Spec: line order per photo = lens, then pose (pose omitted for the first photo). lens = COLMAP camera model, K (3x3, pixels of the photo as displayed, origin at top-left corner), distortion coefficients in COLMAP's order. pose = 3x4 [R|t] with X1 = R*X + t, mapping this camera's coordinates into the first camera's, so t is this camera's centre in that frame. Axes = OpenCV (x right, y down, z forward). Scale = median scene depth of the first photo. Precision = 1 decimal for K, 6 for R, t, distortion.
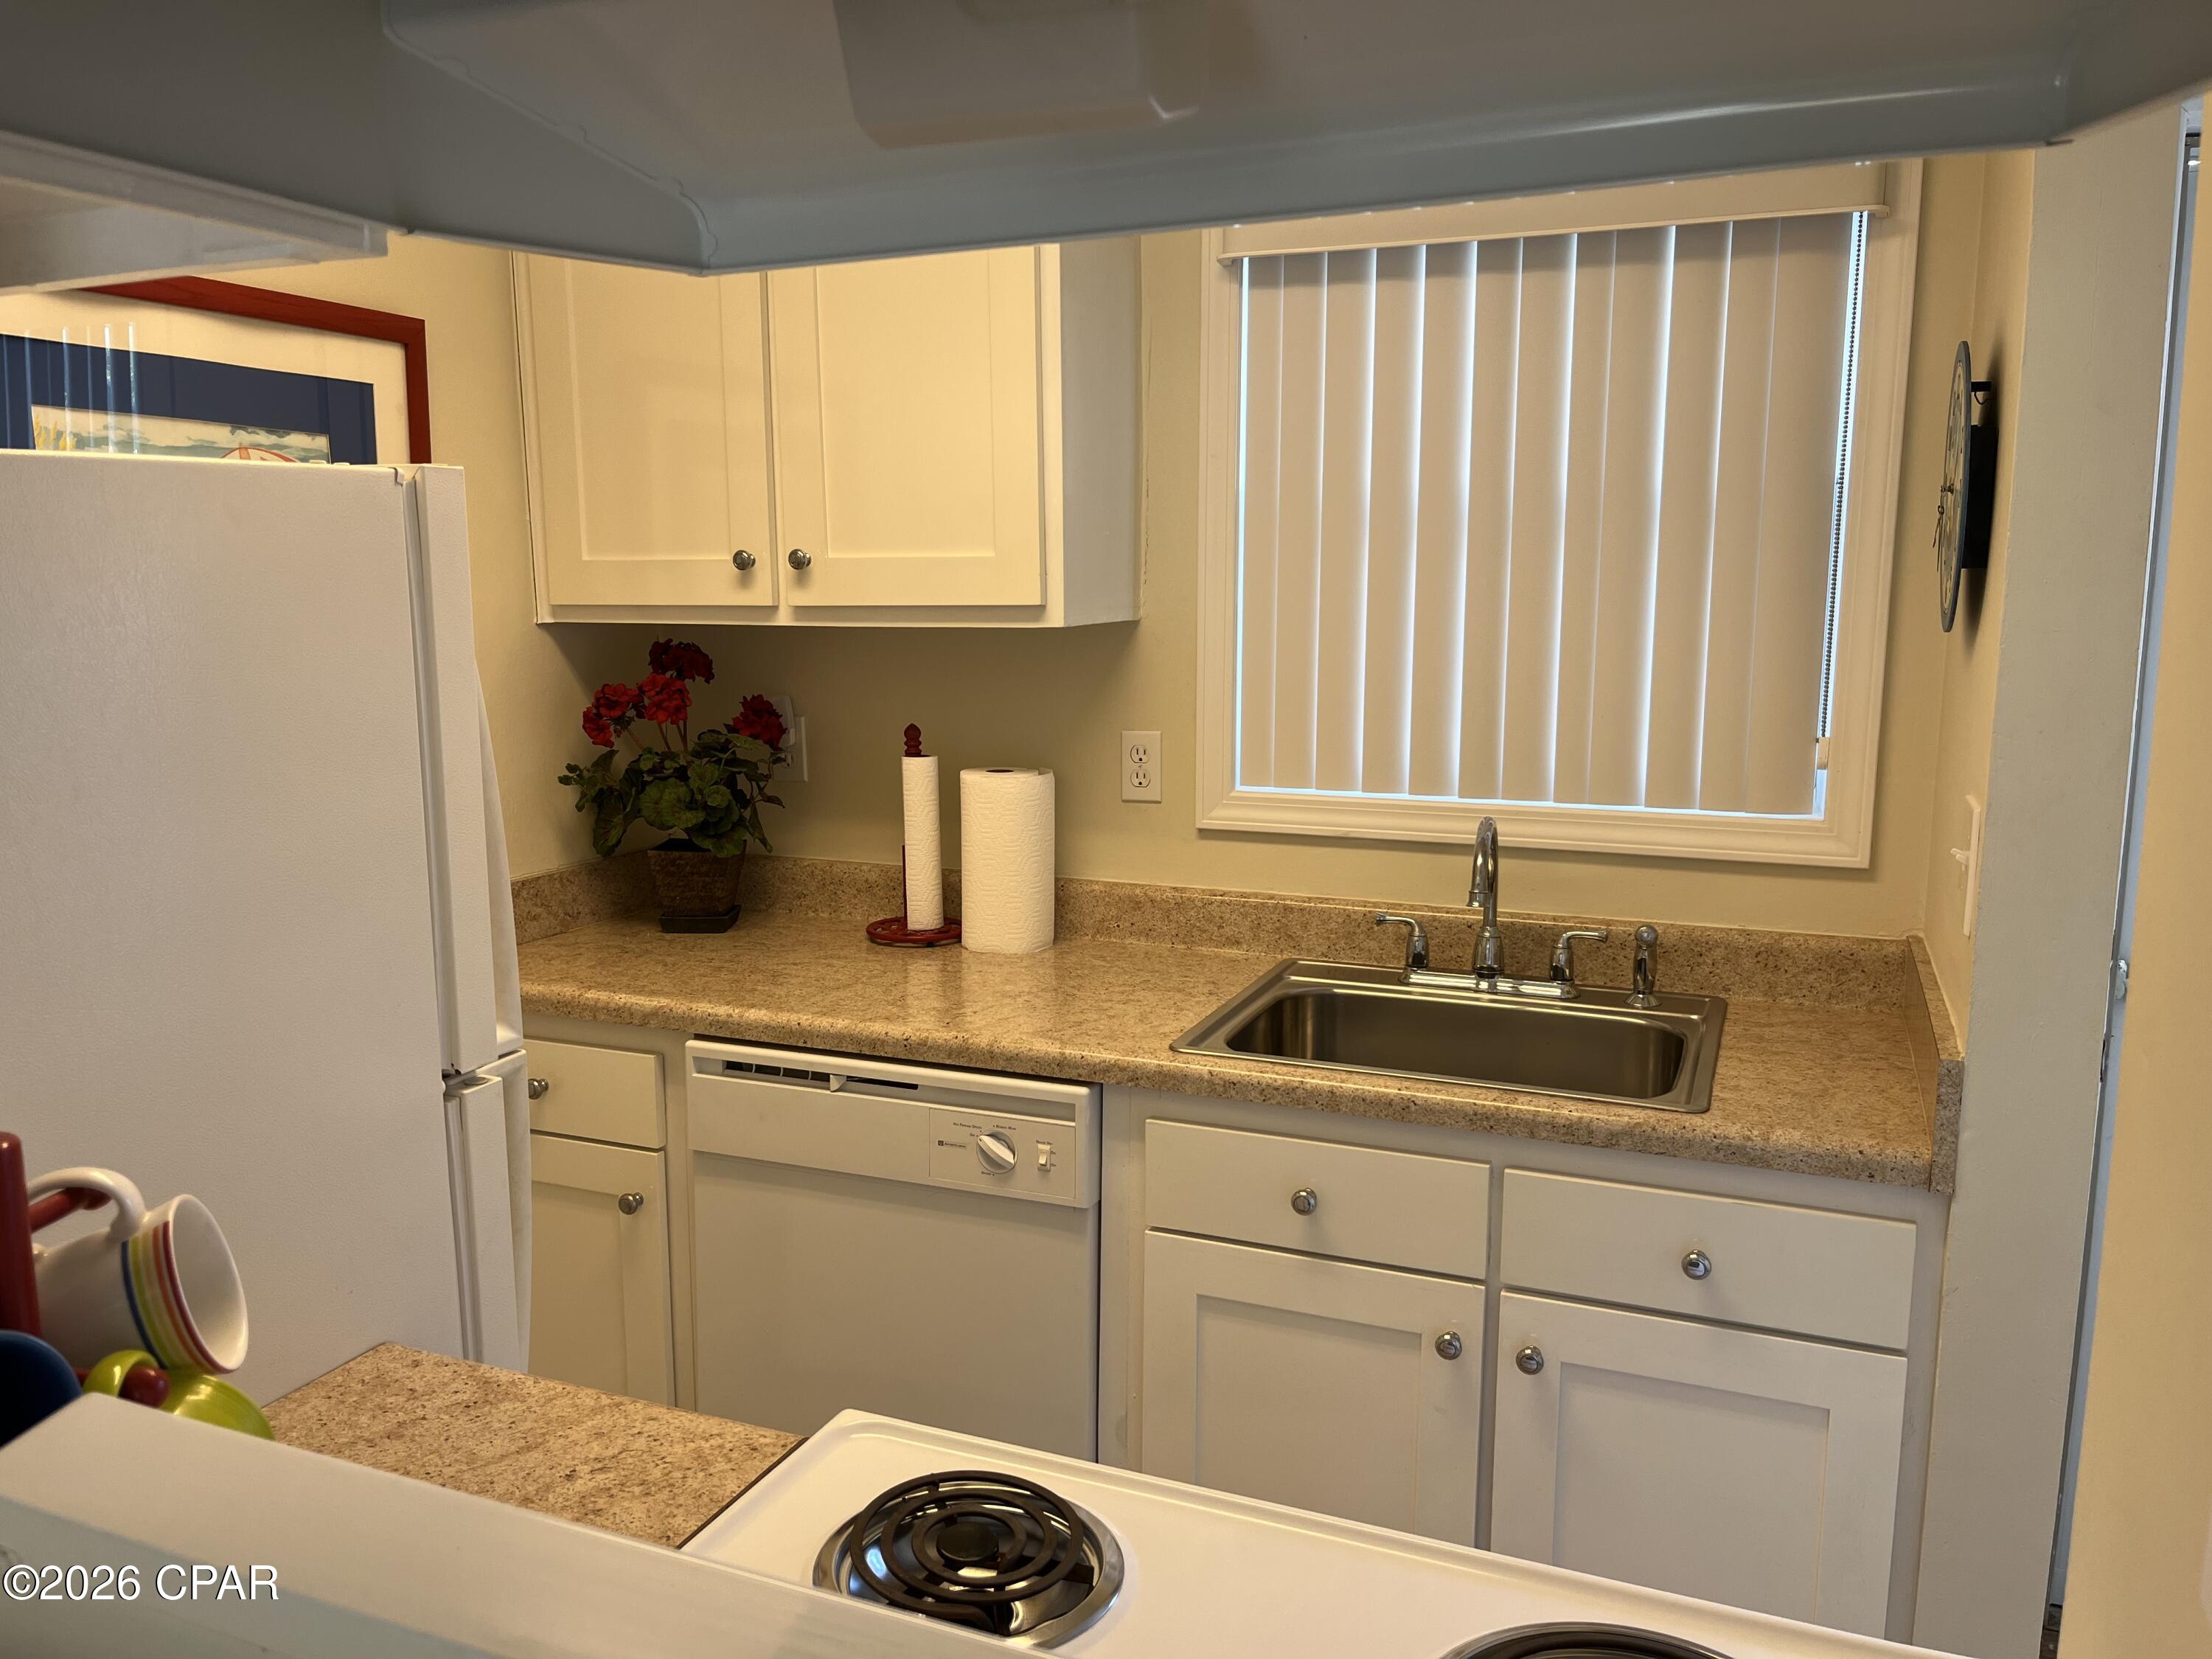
lens RADIAL K [[1667.2, 0, 1094.6], [0, 1667.2, 836.5], [0, 0, 1]] dist [0.029352, -0.017941]
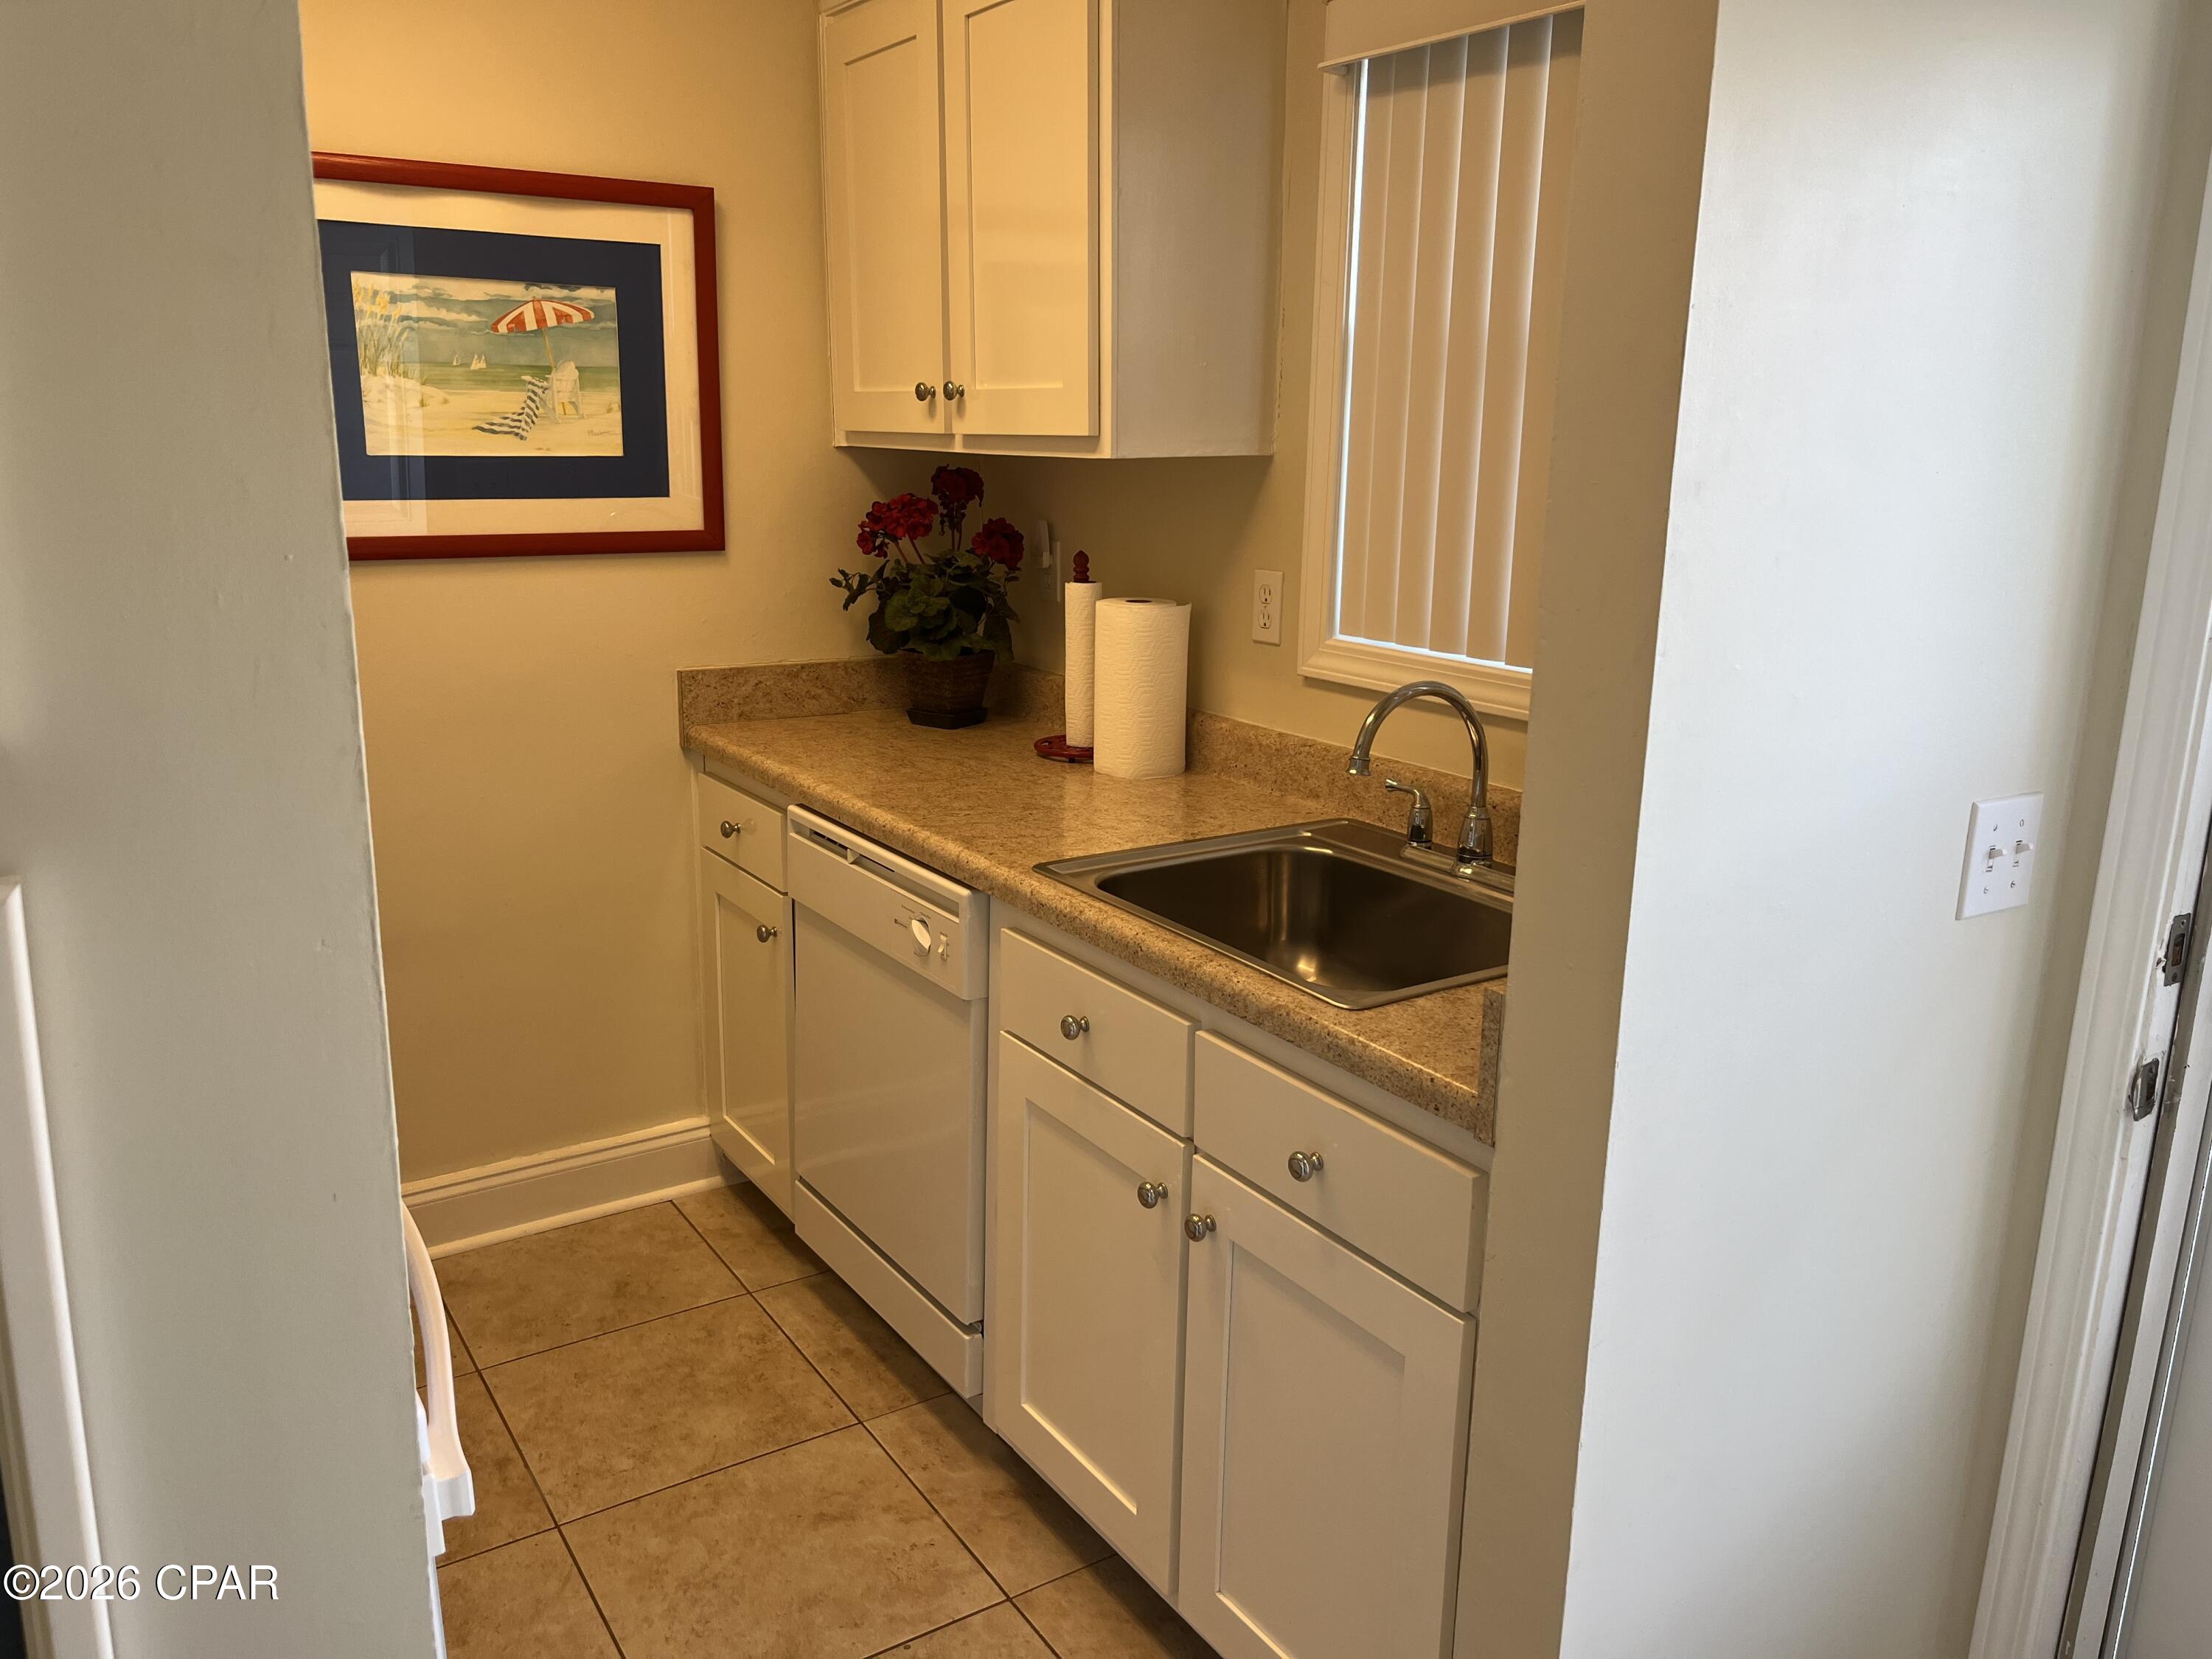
lens RADIAL K [[1667.2, 0, 1089.6], [0, 1667.2, 827.7], [0, 0, 1]] dist [0.029352, -0.017941]
pose [[0.825660, 0.146746, -0.544749, 0.547714], [-0.100306, 0.988378, 0.114222, -0.016993], [0.555179, -0.039667, 0.830784, 0.128667]]
